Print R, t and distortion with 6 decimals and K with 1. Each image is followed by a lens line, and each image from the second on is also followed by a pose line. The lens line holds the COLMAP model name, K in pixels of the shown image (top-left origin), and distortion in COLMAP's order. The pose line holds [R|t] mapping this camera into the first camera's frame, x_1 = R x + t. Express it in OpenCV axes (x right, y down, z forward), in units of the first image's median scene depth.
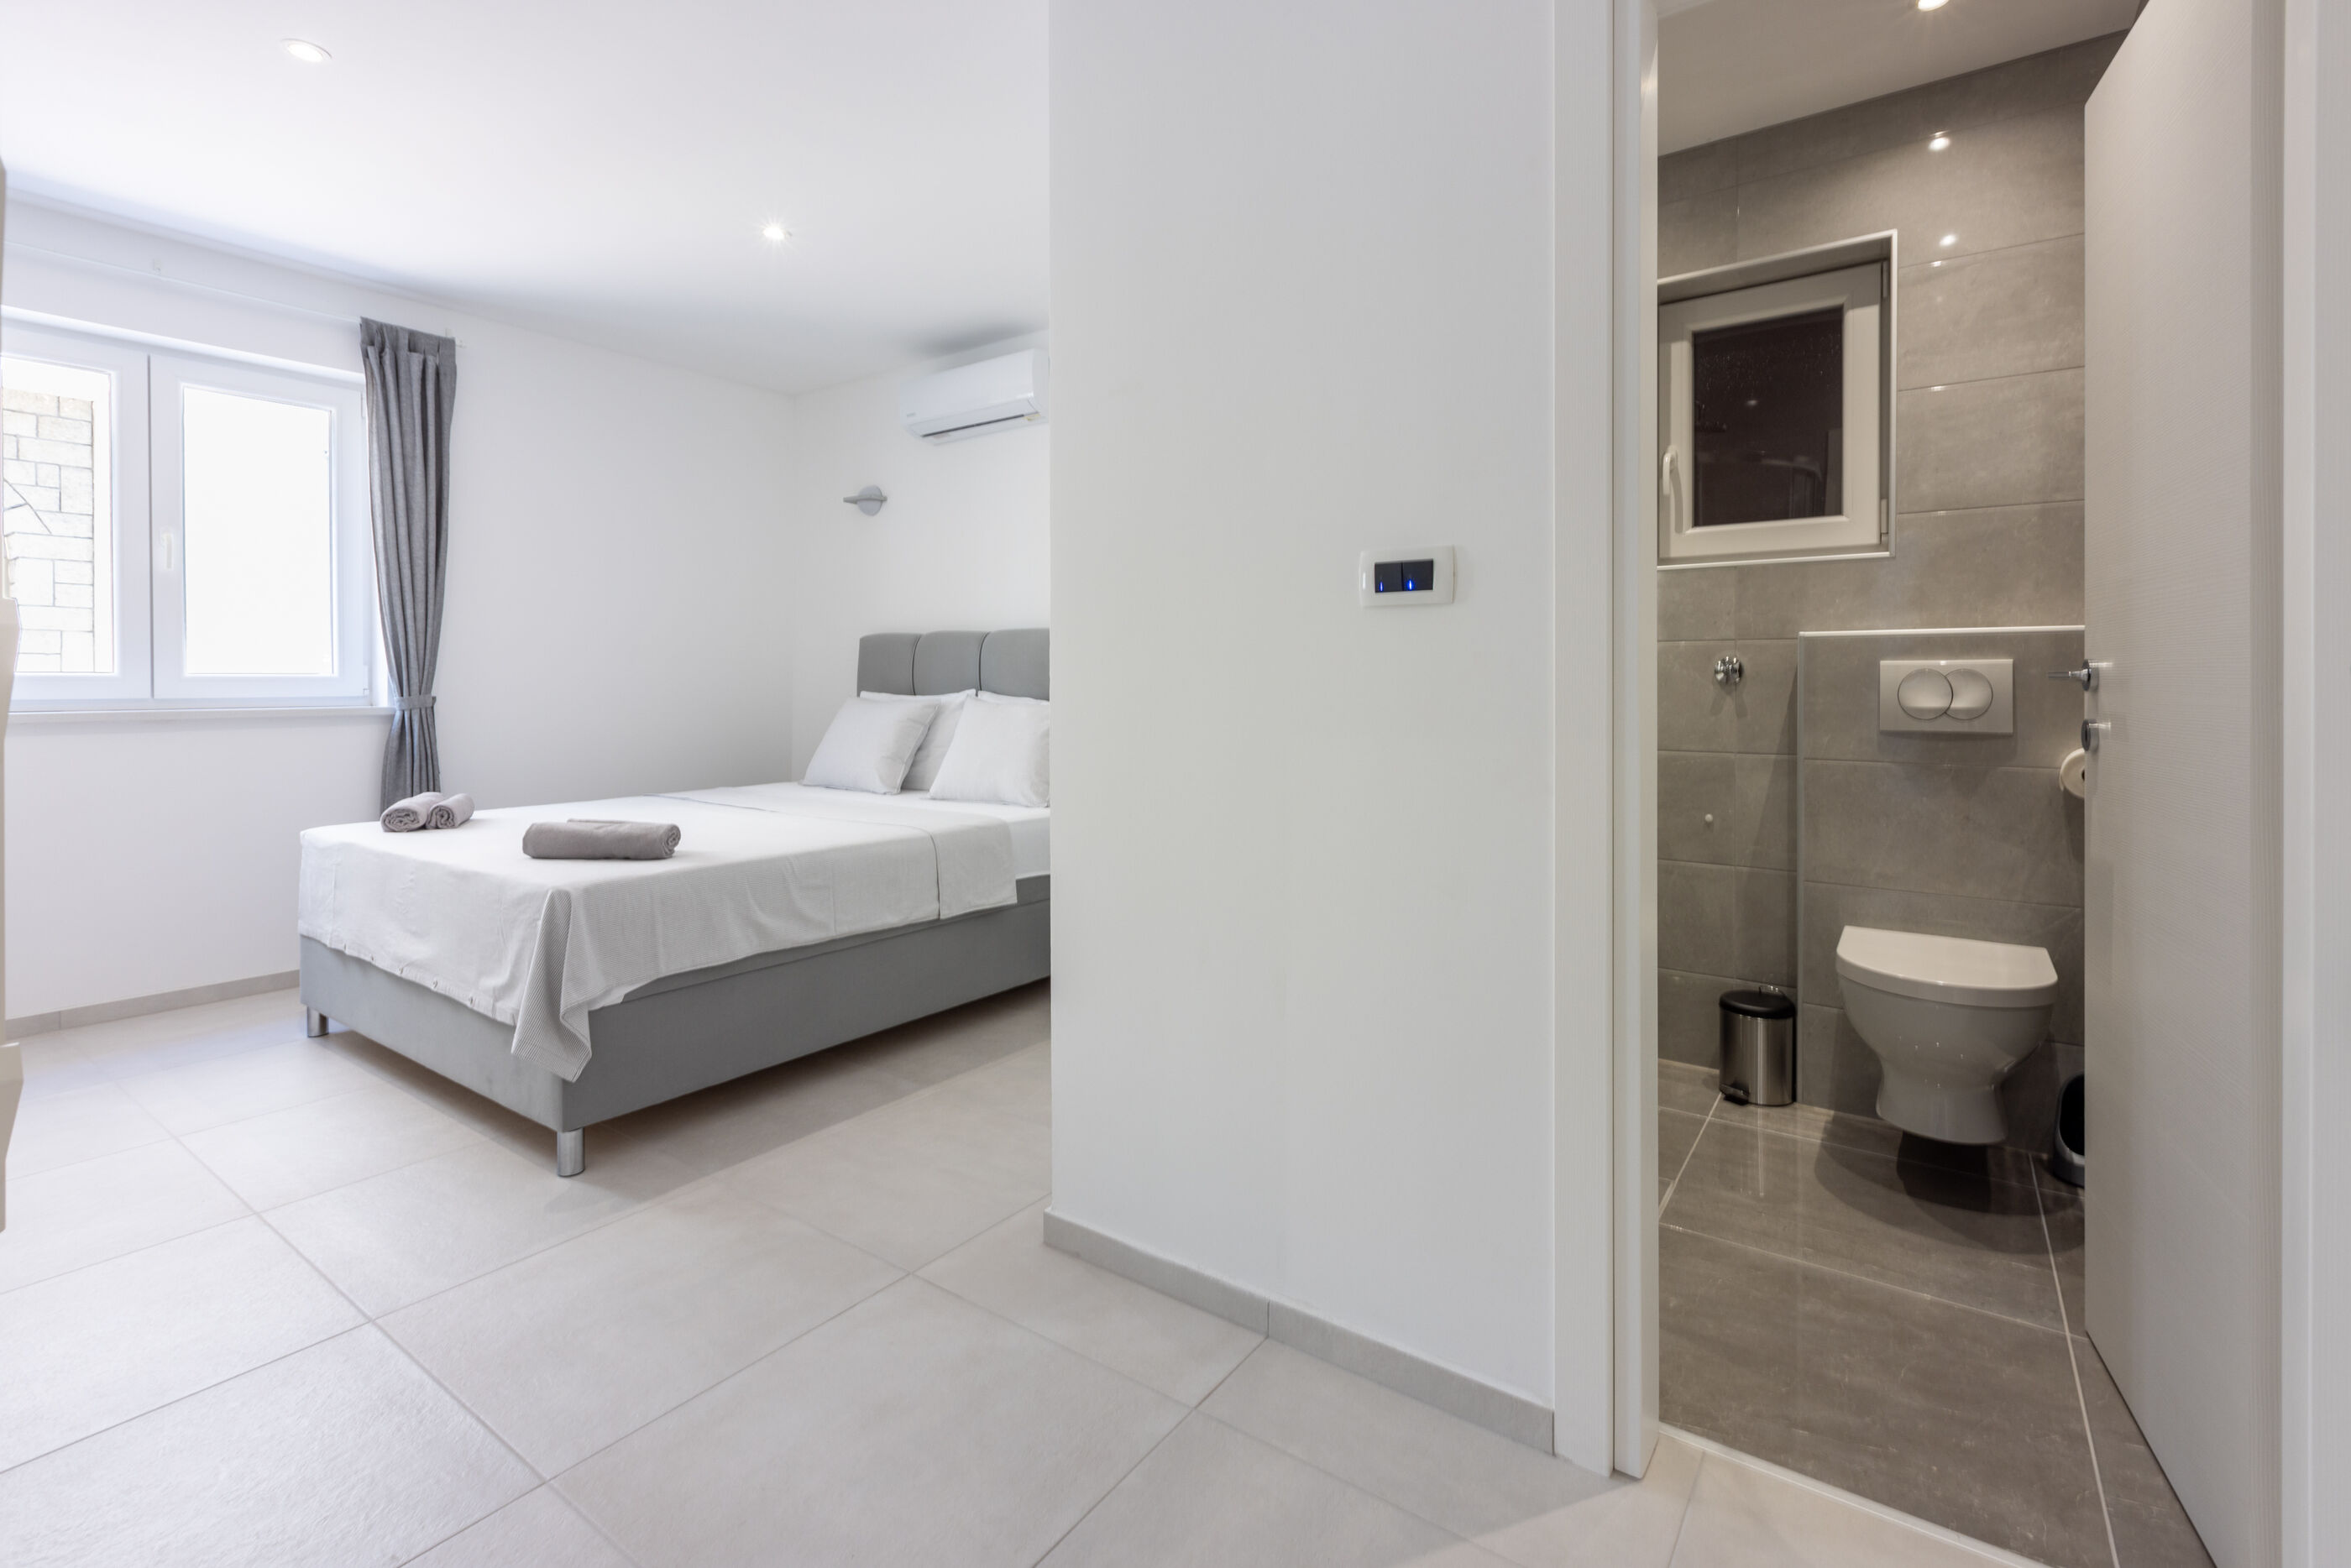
lens RADIAL K [[1069.9, 0, 1156.8], [0, 1069.9, 689.3], [0, 0, 1]] dist [0.005730, -0.000688]
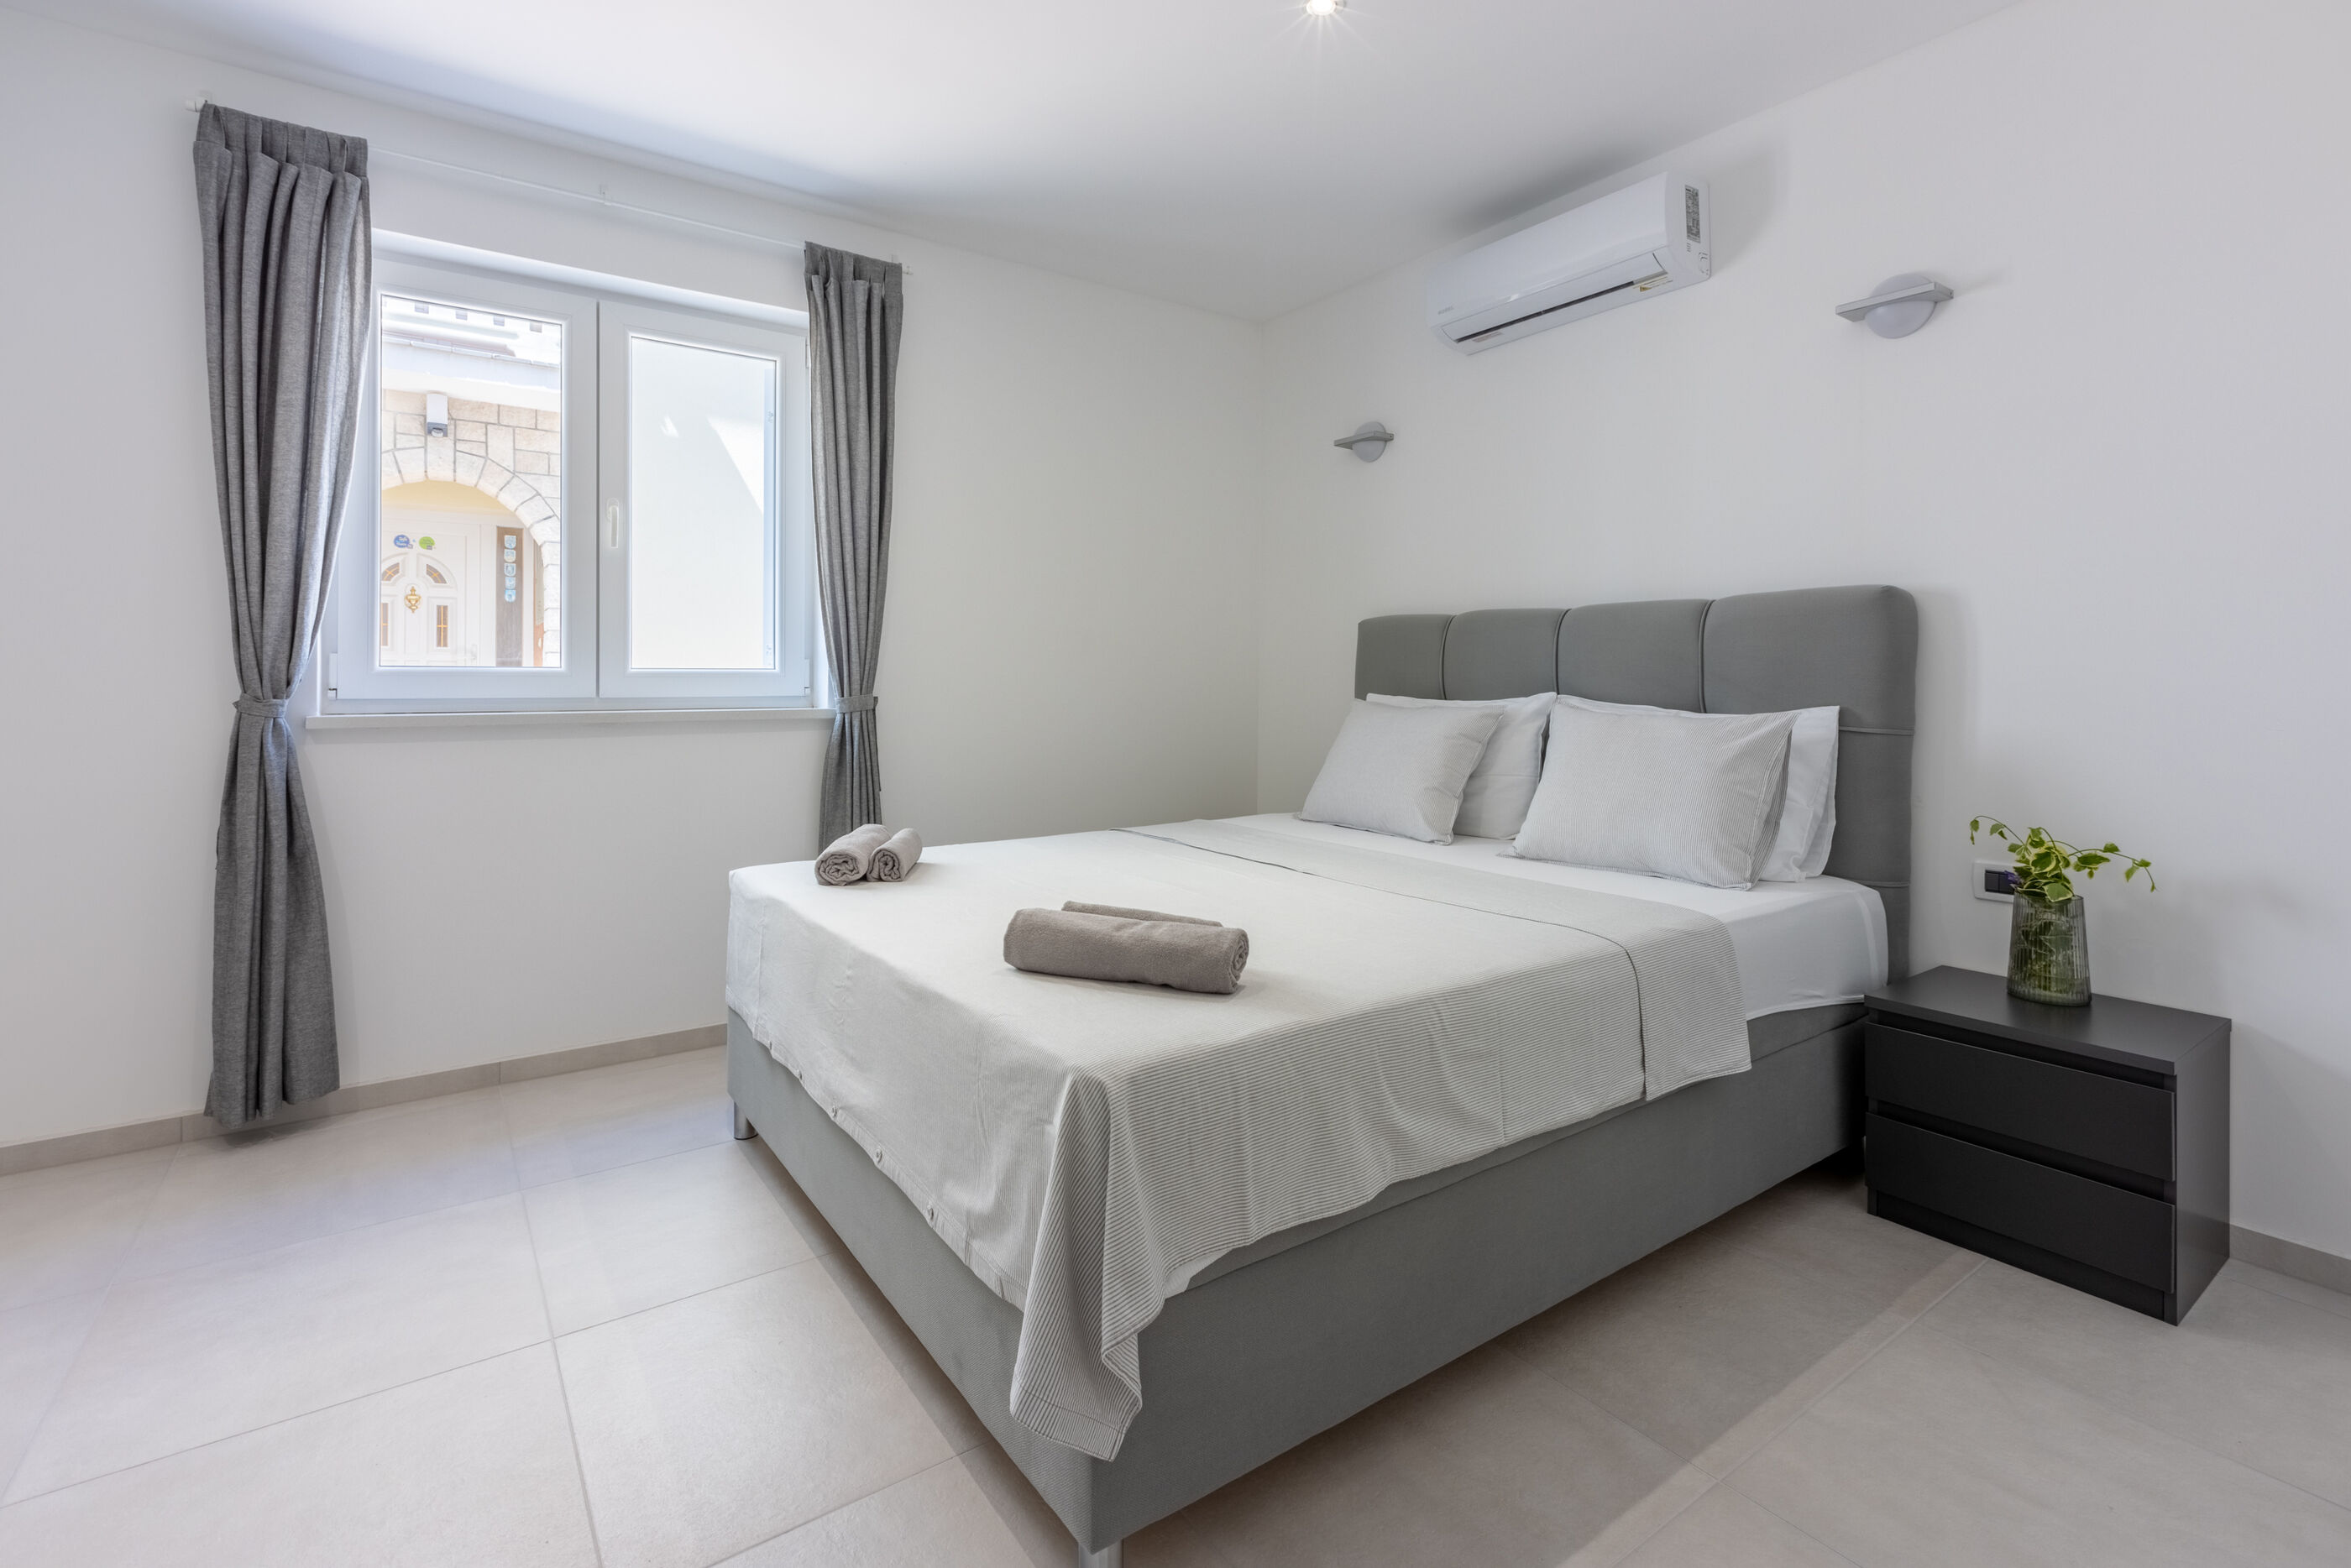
lens RADIAL K [[1069.9, 0, 1158.2], [0, 1069.9, 671.4], [0, 0, 1]] dist [0.005730, -0.000688]
pose [[0.945787, -0.000771, -0.324787, -0.274723], [-0.004328, 0.999878, -0.014977, -0.002113], [0.324759, 0.015571, 0.945669, 0.398362]]
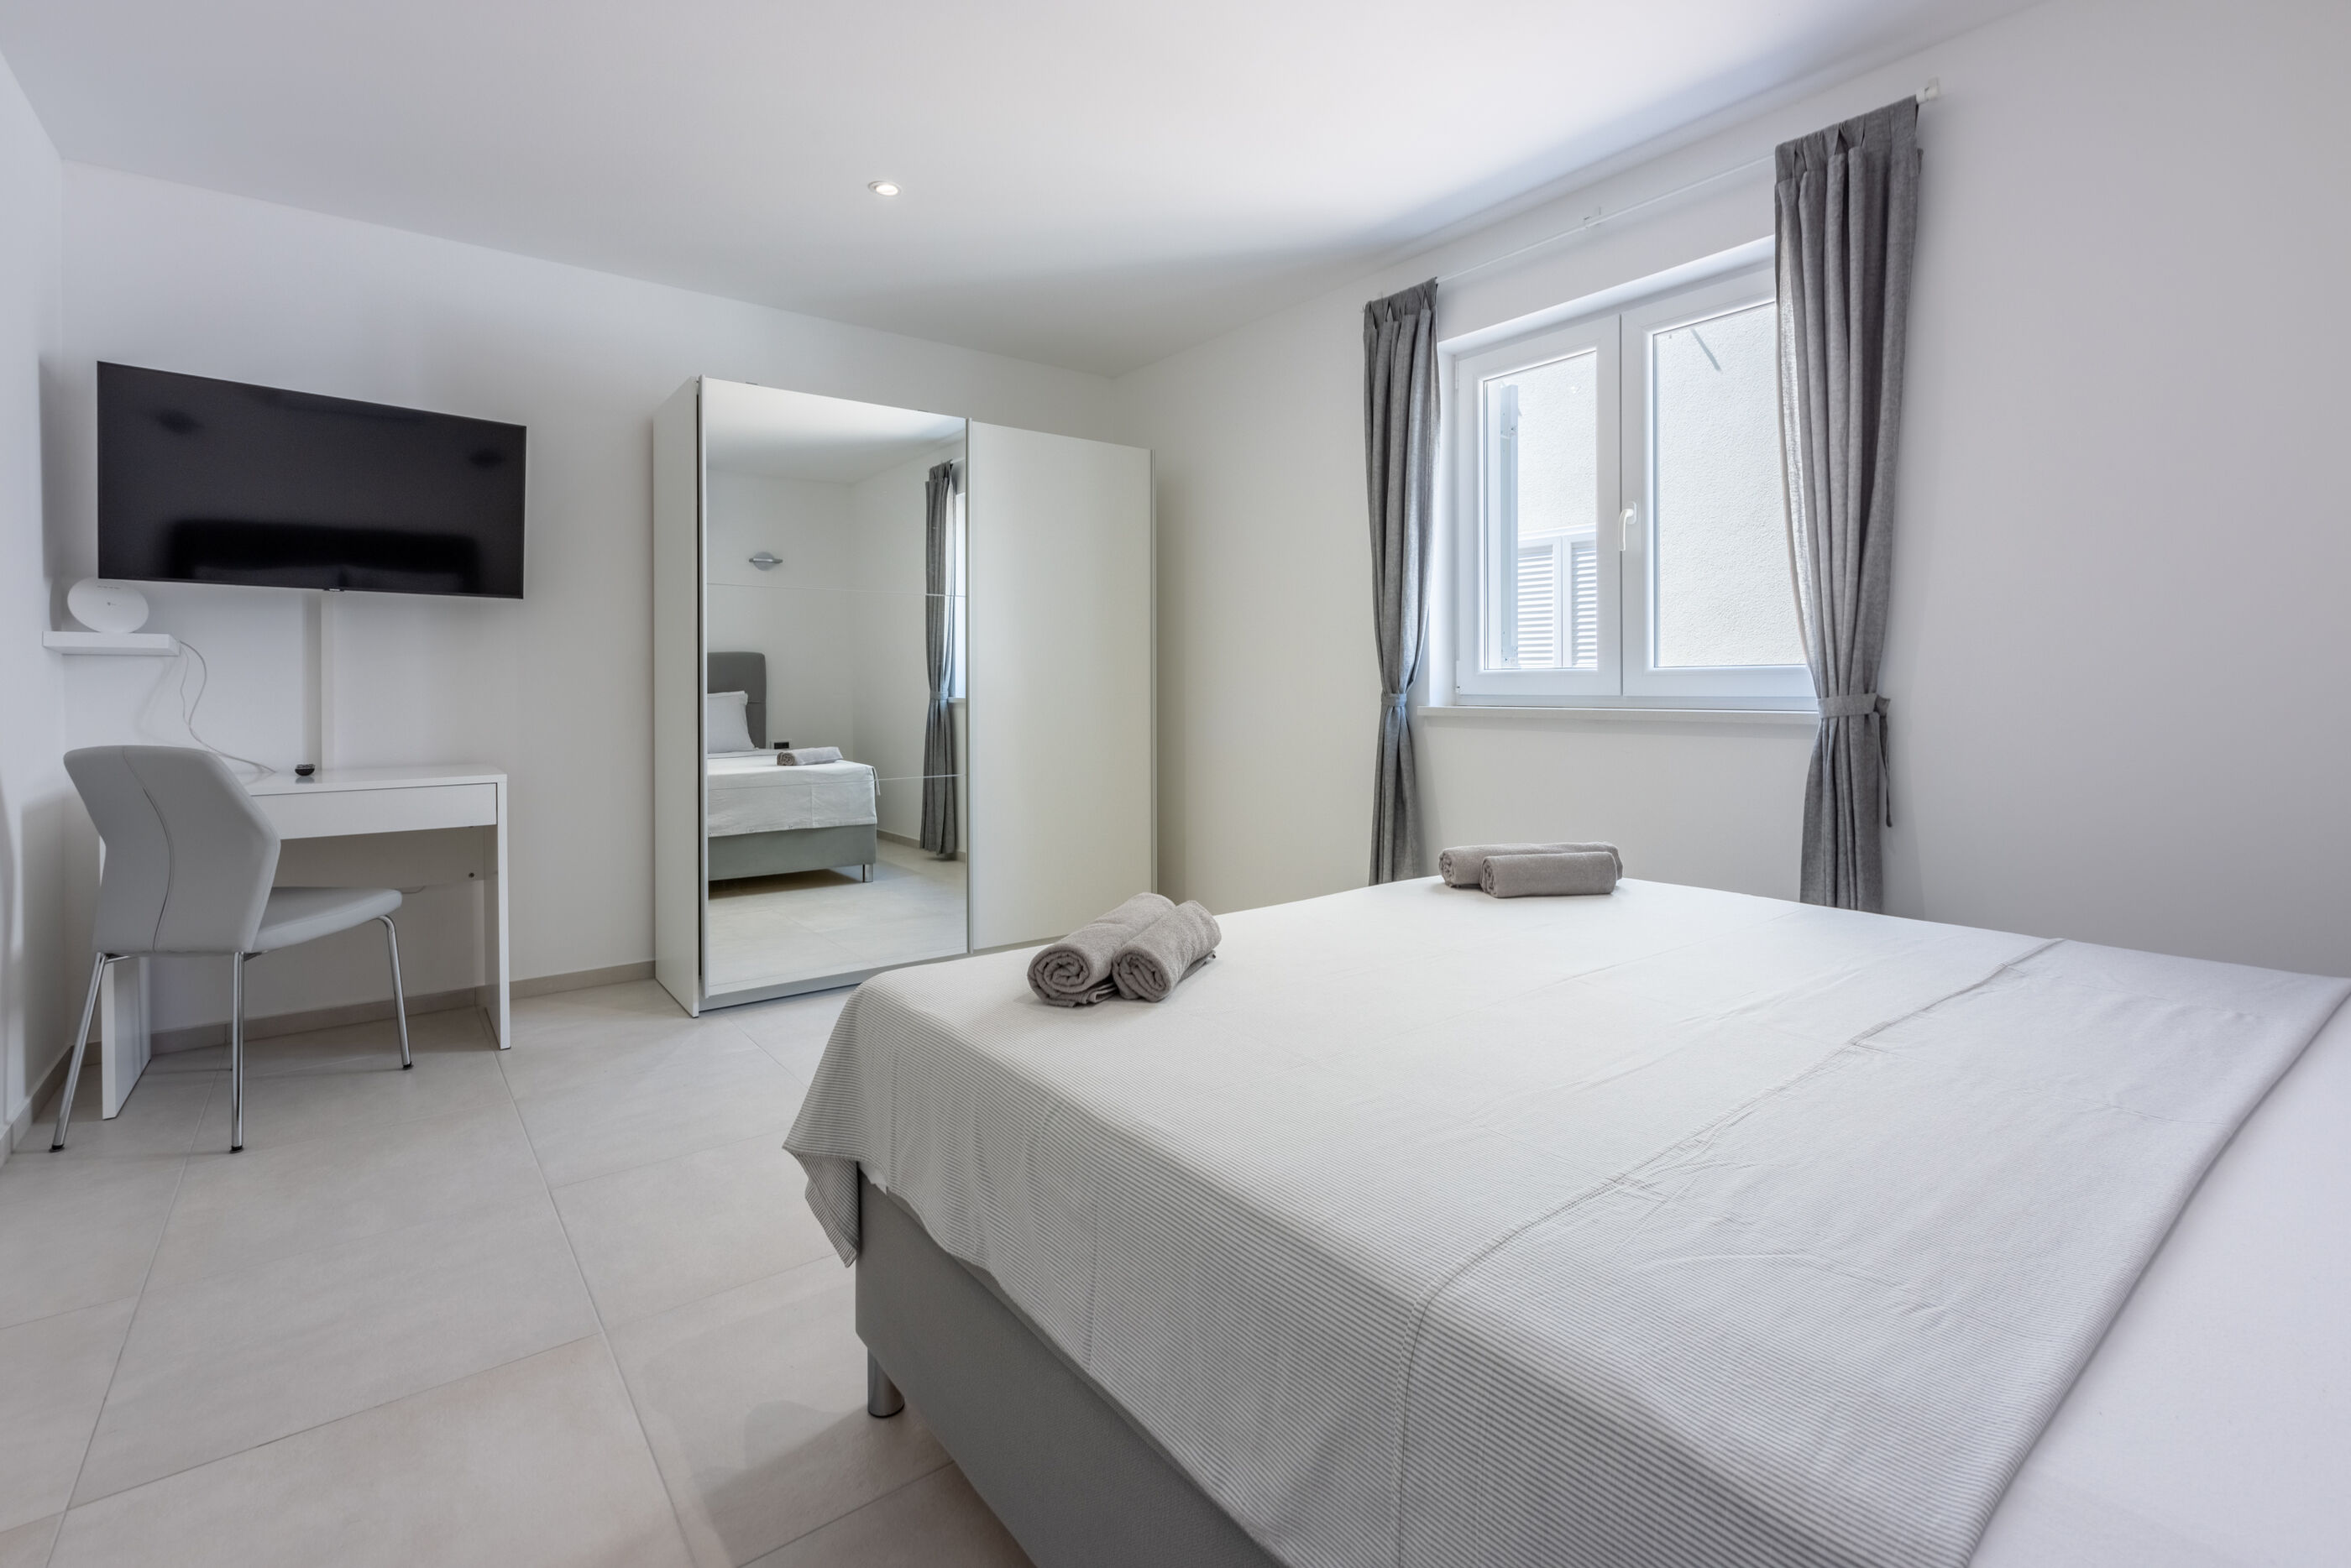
lens RADIAL K [[1069.9, 0, 1152.2], [0, 1069.9, 678.3], [0, 0, 1]] dist [0.005730, -0.000688]
pose [[-0.289183, 0.001697, -0.957272, 0.042974], [0.002641, 0.999996, 0.000974, -0.009856], [0.957270, -0.002247, -0.289186, 1.055166]]
